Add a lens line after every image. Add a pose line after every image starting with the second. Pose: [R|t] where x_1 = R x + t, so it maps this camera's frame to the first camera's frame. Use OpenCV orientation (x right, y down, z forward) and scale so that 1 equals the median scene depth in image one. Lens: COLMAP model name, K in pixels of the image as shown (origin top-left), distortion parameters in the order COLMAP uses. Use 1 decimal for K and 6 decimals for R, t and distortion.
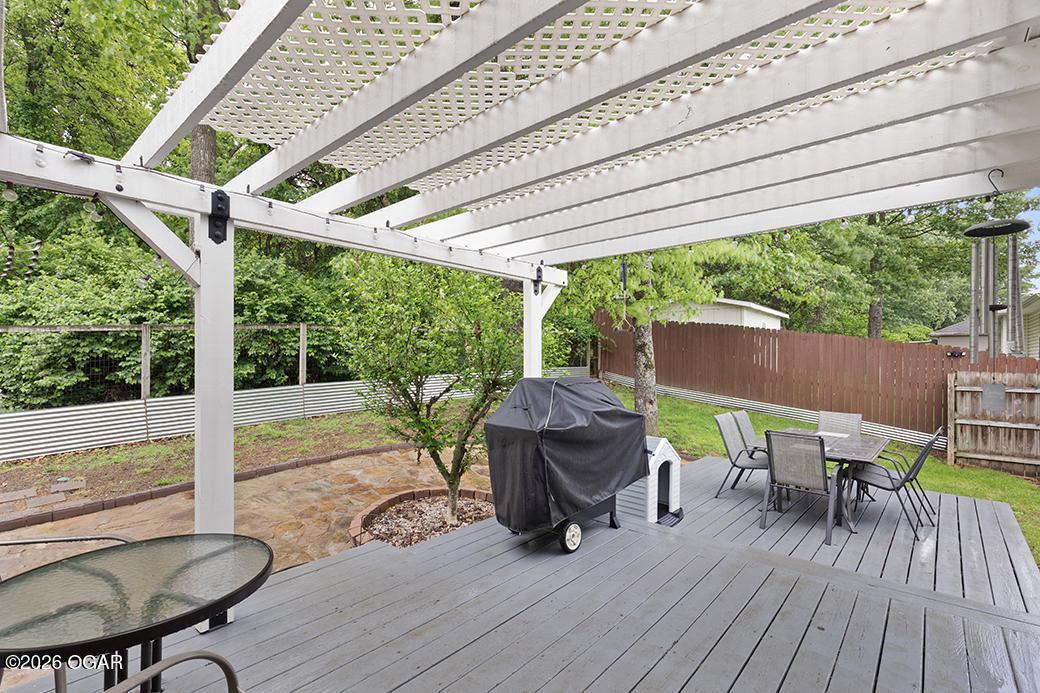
lens RADIAL K [[468.9, 0, 522.3], [0, 468.9, 356.2], [0, 0, 1]] dist [0.003549, -0.001253]
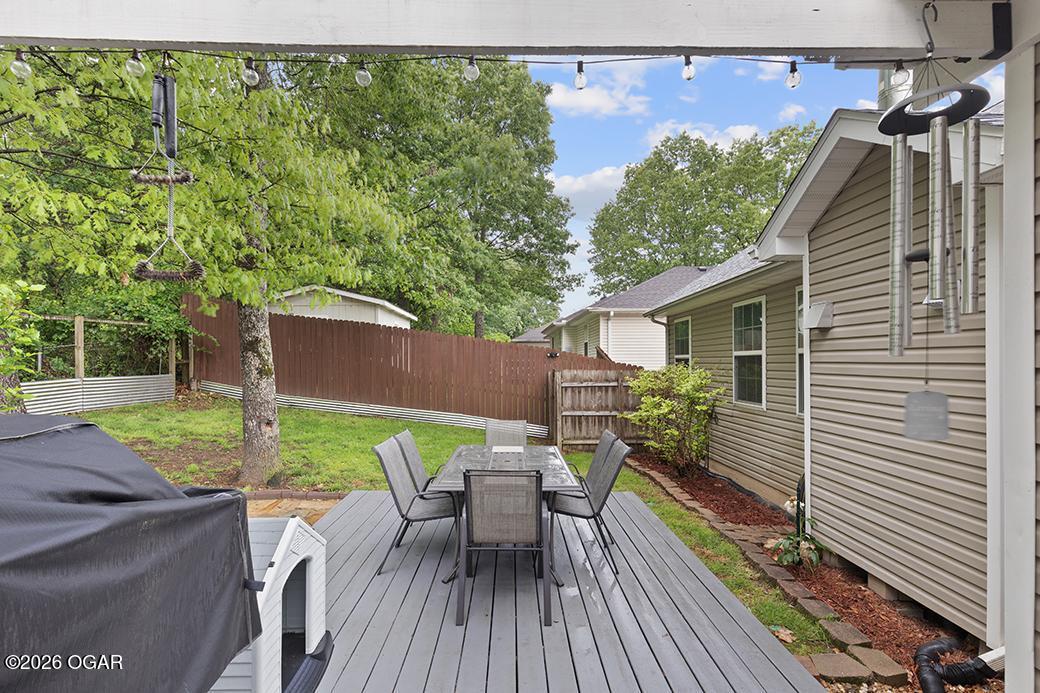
lens RADIAL K [[468.9, 0, 517.3], [0, 468.9, 366.9], [0, 0, 1]] dist [0.003549, -0.001253]
pose [[0.730777, -0.017979, 0.682379, 0.068185], [0.007337, 0.999802, 0.018485, 0.003843], [-0.682577, -0.008502, 0.730765, 0.234328]]
